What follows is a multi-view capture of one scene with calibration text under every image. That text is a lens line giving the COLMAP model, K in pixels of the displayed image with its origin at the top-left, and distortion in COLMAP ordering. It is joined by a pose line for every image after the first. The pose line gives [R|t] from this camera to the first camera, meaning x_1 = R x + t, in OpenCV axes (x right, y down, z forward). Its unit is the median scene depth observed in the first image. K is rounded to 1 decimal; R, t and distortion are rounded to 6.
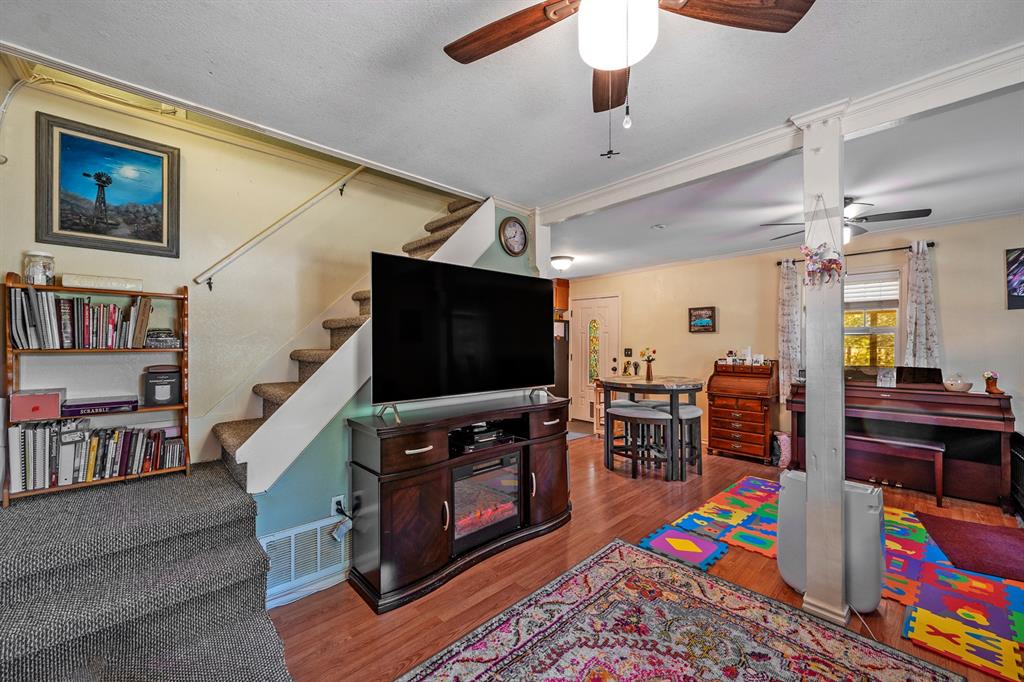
lens RADIAL K [[399.0, 0, 512.8], [0, 399.0, 345.0], [0, 0, 1]] dist [-0.002984, 0.000040]
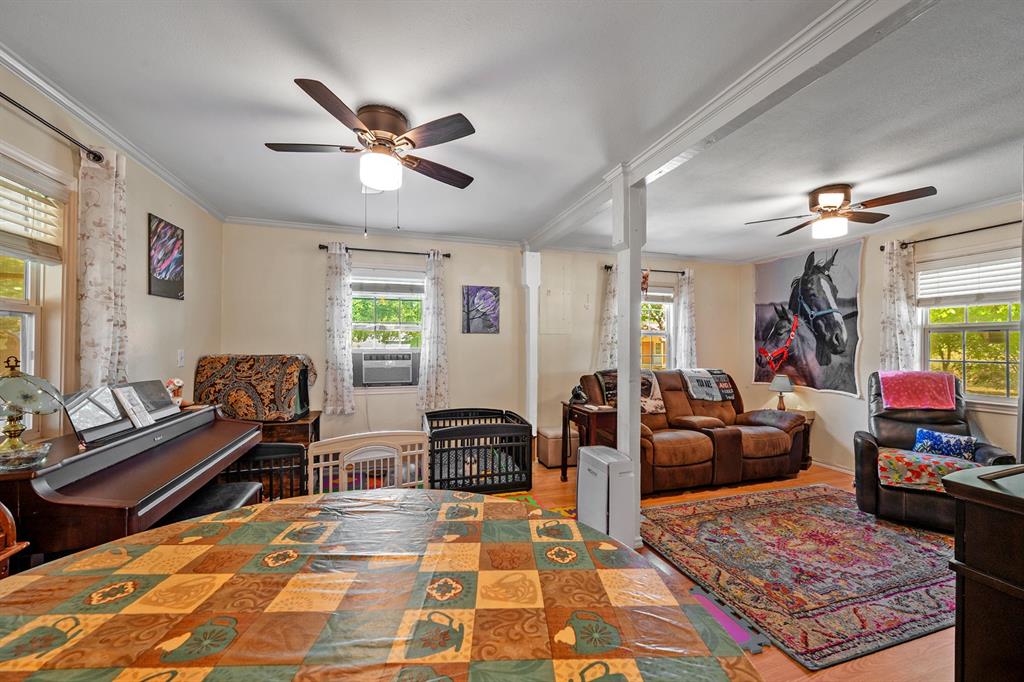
lens RADIAL K [[399.0, 0, 512.8], [0, 399.0, 345.0], [0, 0, 1]] dist [-0.002984, 0.000040]
pose [[-0.896618, -0.001381, 0.442803, 0.424082], [-0.000204, 0.999996, 0.002706, 0.004431], [-0.442805, 0.002336, -0.896615, 1.856913]]
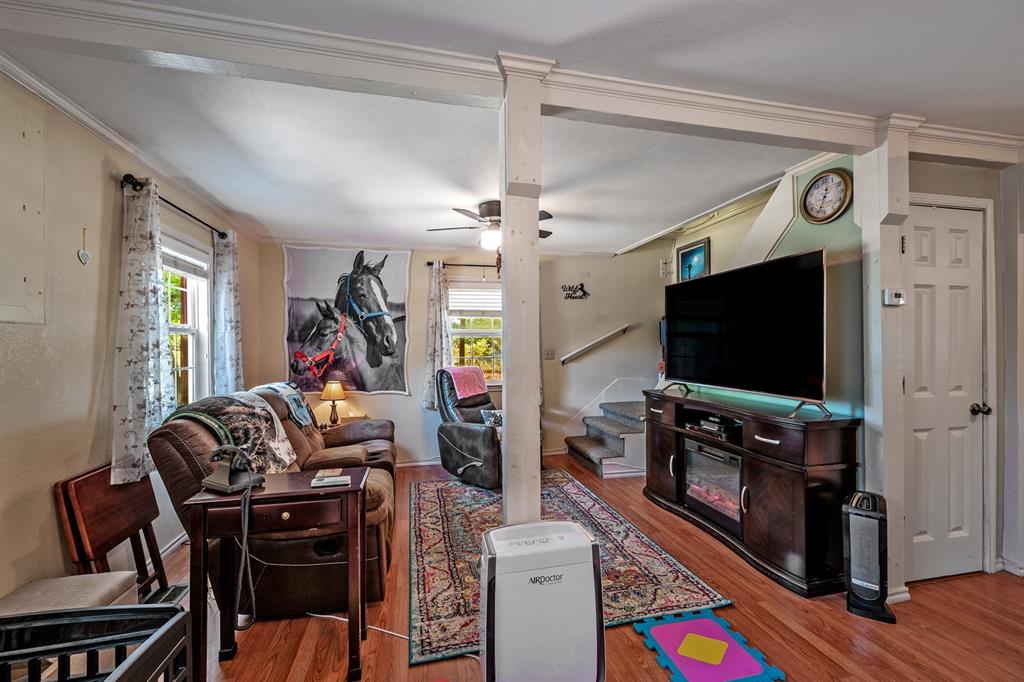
lens RADIAL K [[405.9, 0, 511.7], [0, 405.9, 344.5], [0, 0, 1]] dist [-0.001220, -0.000065]
pose [[-0.502708, 0.002814, -0.864452, 1.203180], [0.005845, 0.999983, -0.000144, 0.002053], [0.864437, -0.005125, -0.502715, 1.107894]]
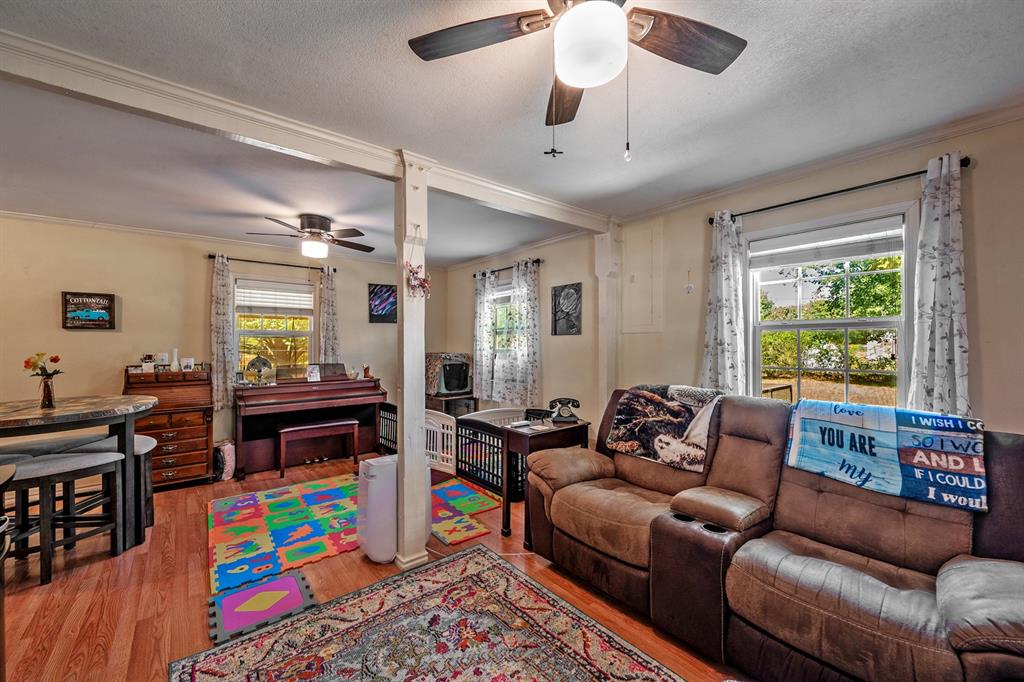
lens RADIAL K [[399.0, 0, 512.8], [0, 399.0, 345.0], [0, 0, 1]] dist [-0.002984, 0.000040]
pose [[0.070316, -0.001984, 0.997523, -0.335294], [0.005590, 0.999983, 0.001594, -0.003664], [-0.997509, 0.005464, 0.070326, 0.465832]]
